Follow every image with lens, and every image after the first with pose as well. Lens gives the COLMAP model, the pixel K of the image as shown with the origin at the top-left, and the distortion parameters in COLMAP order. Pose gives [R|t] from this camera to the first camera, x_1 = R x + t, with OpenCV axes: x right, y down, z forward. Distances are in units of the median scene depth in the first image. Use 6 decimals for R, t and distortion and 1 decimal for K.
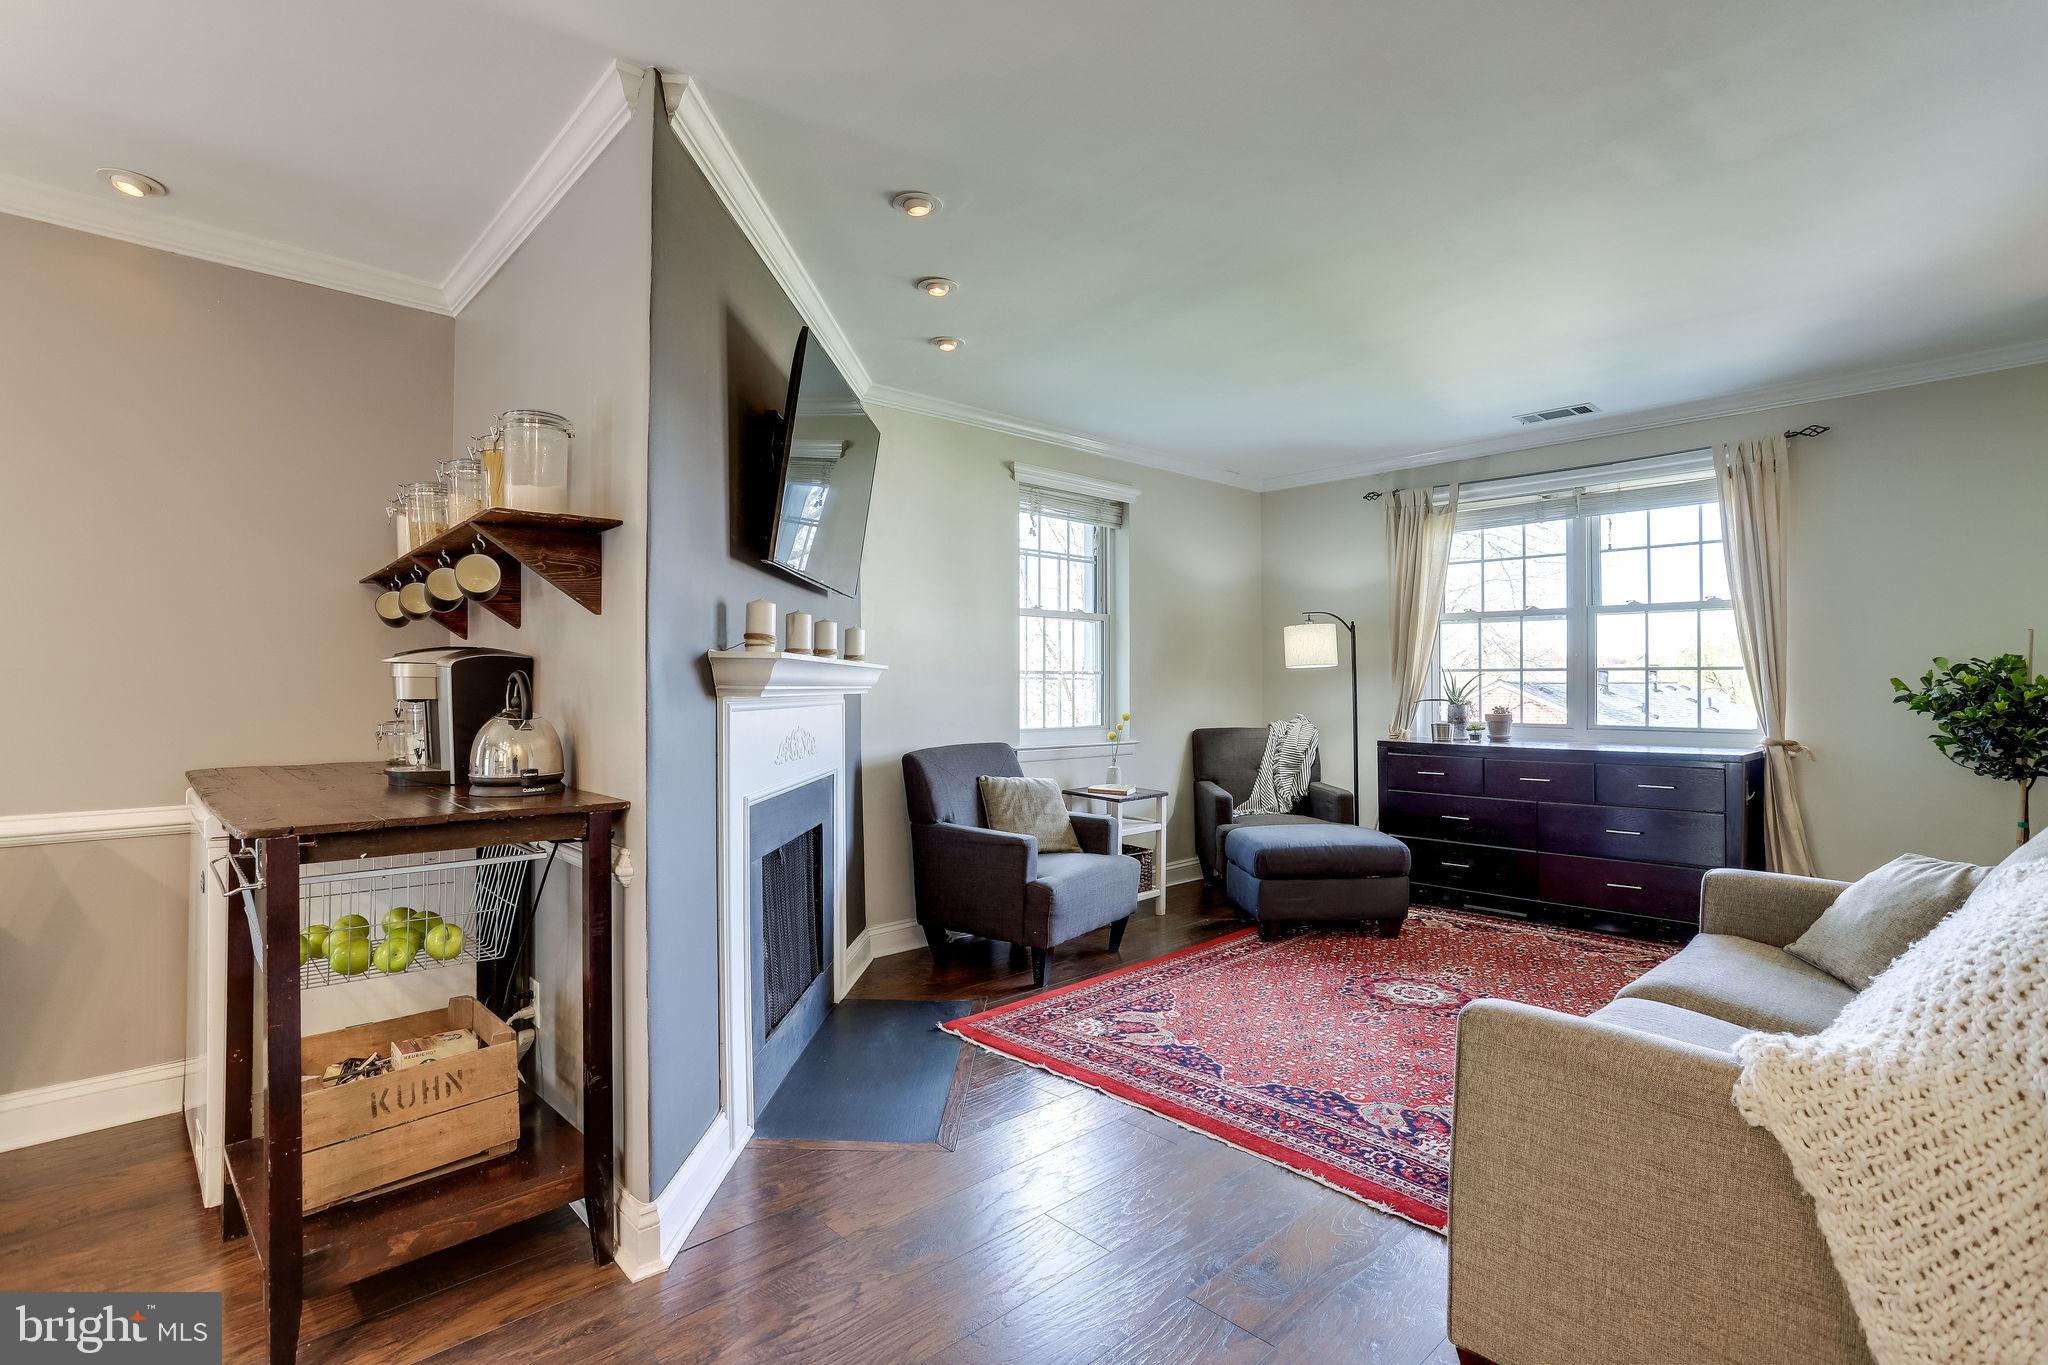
lens RADIAL K [[978.5, 0, 1028.5], [0, 978.5, 668.2], [0, 0, 1]] dist [-0.036312, 0.017273]
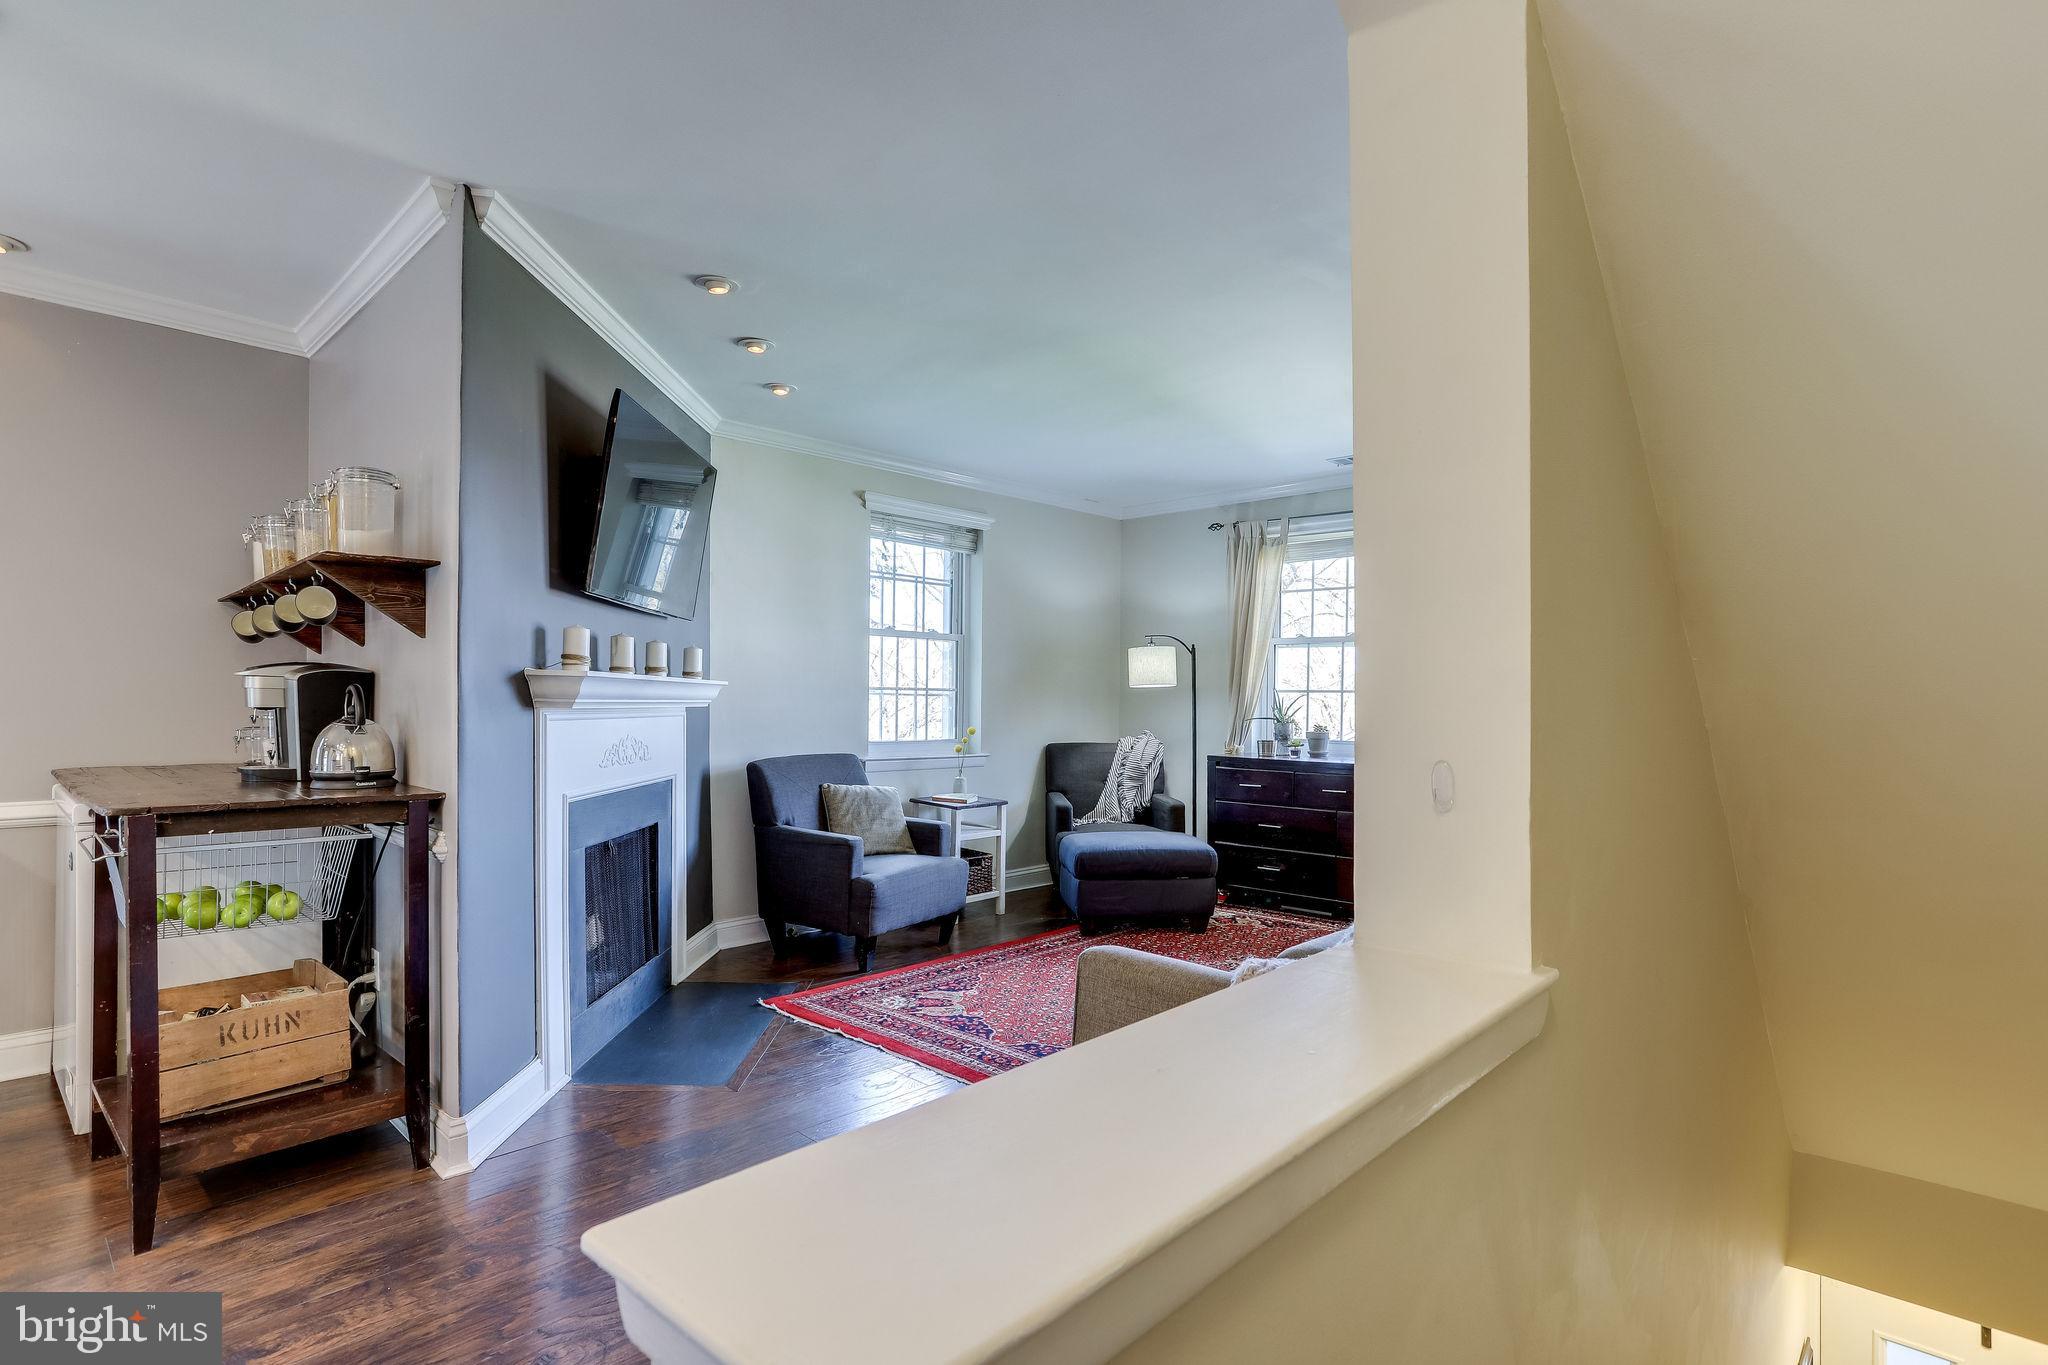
lens RADIAL K [[1019.5, 0, 1027.8], [0, 1019.5, 706.5], [0, 0, 1]] dist [-0.022535, 0.013518]
pose [[0.998306, 0.010983, 0.057131, 0.157455], [-0.012325, 0.999655, 0.023191, -0.006213], [-0.056857, -0.023856, 0.998097, -0.197347]]
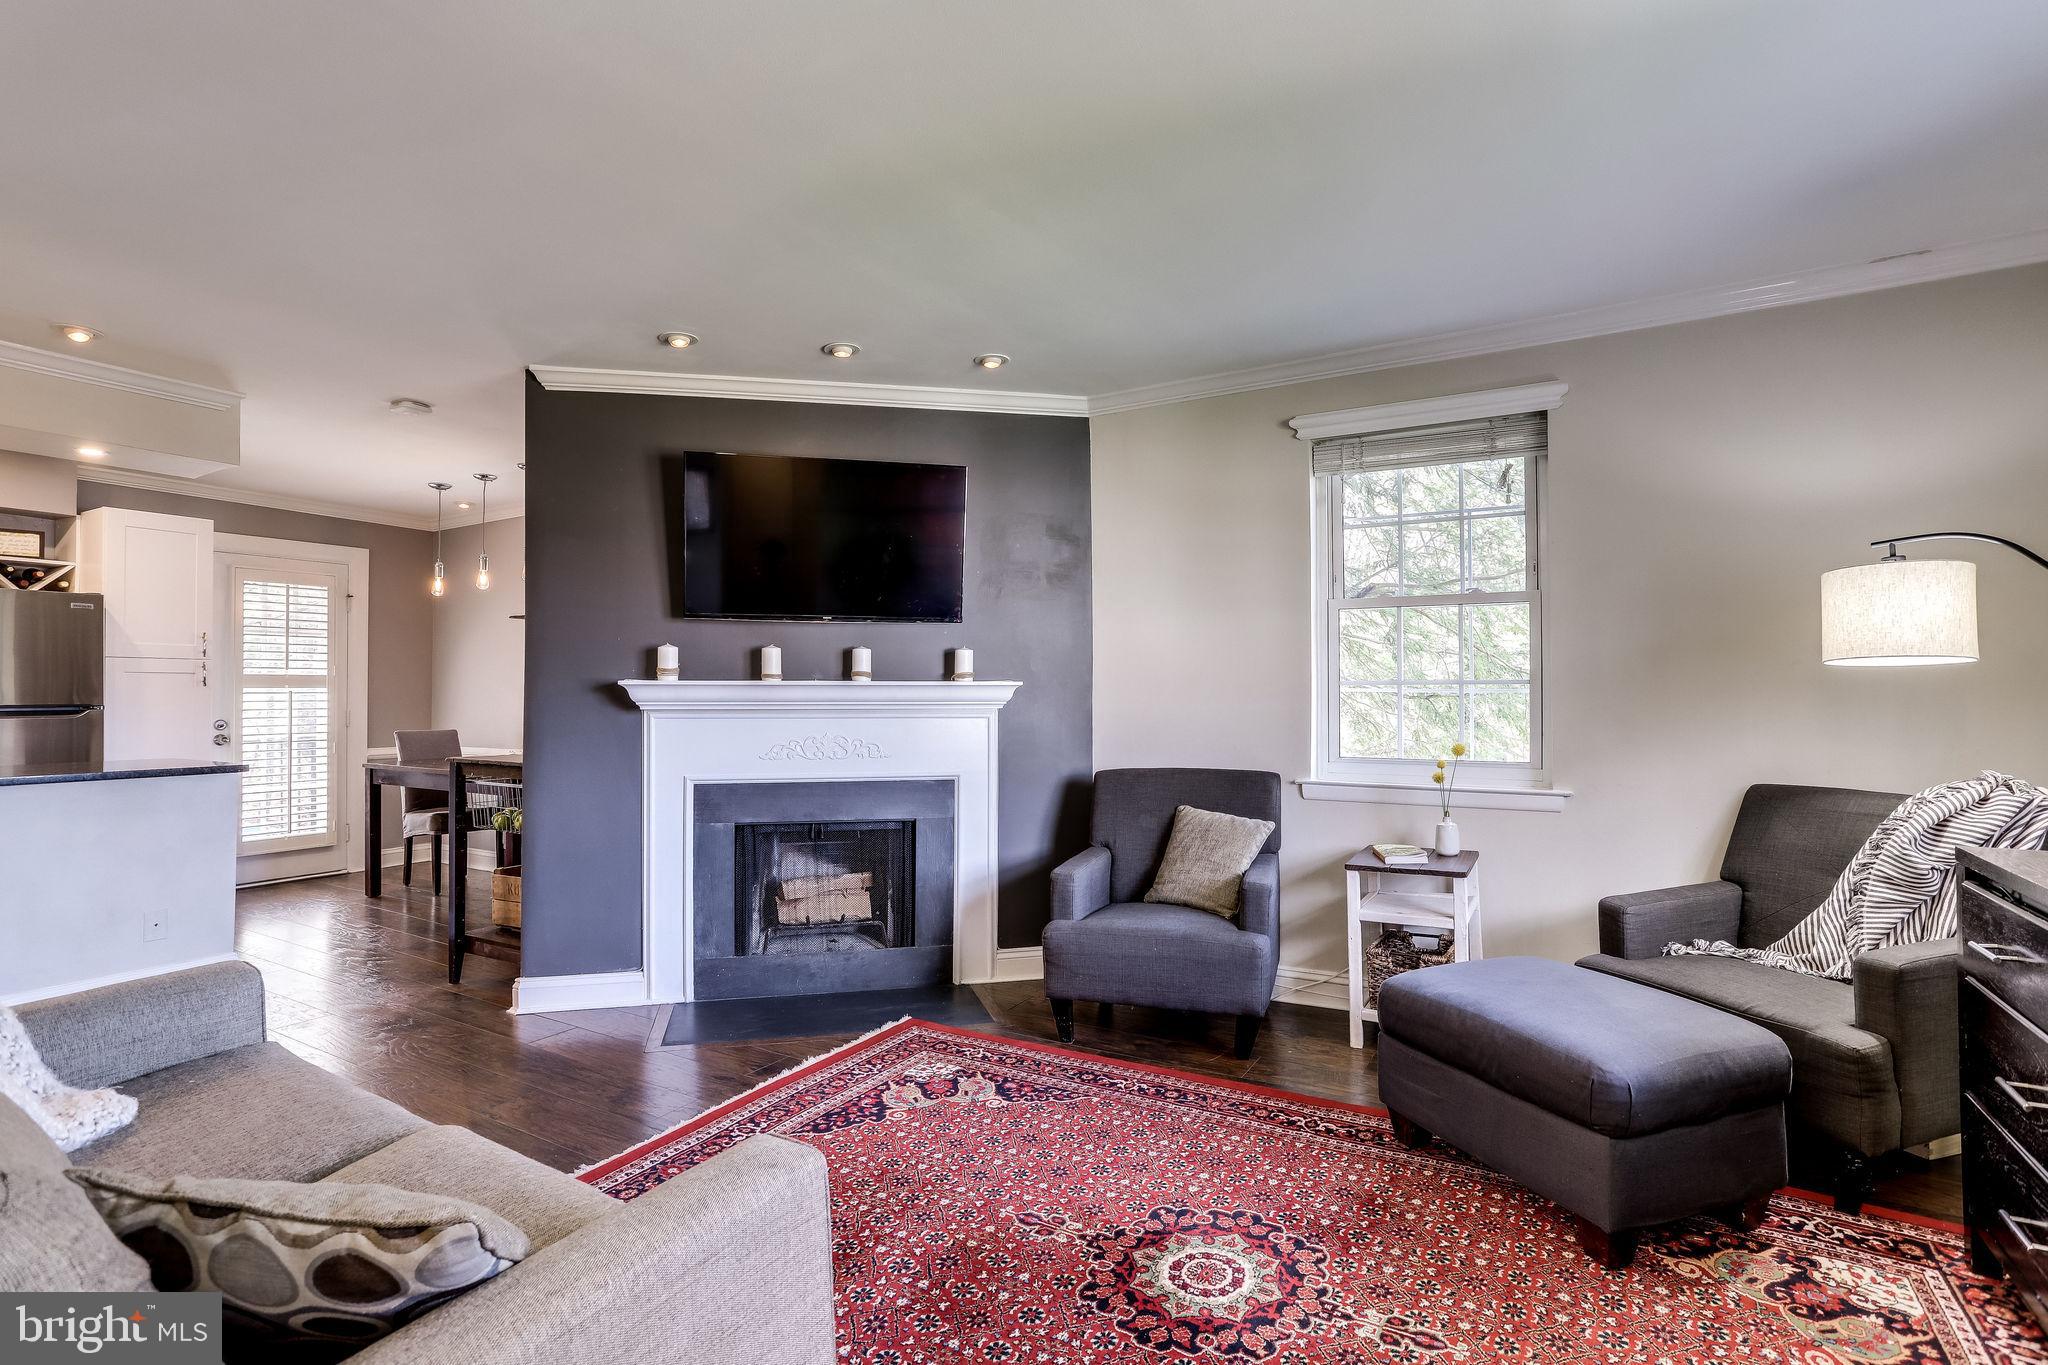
lens RADIAL K [[978.5, 0, 1016.3], [0, 978.5, 671.6], [0, 0, 1]] dist [-0.036312, 0.017273]
pose [[0.273324, -0.020807, -0.961697, 1.056920], [0.019847, 0.999675, -0.015988, 0.003416], [0.961717, -0.014717, 0.273648, 0.883834]]
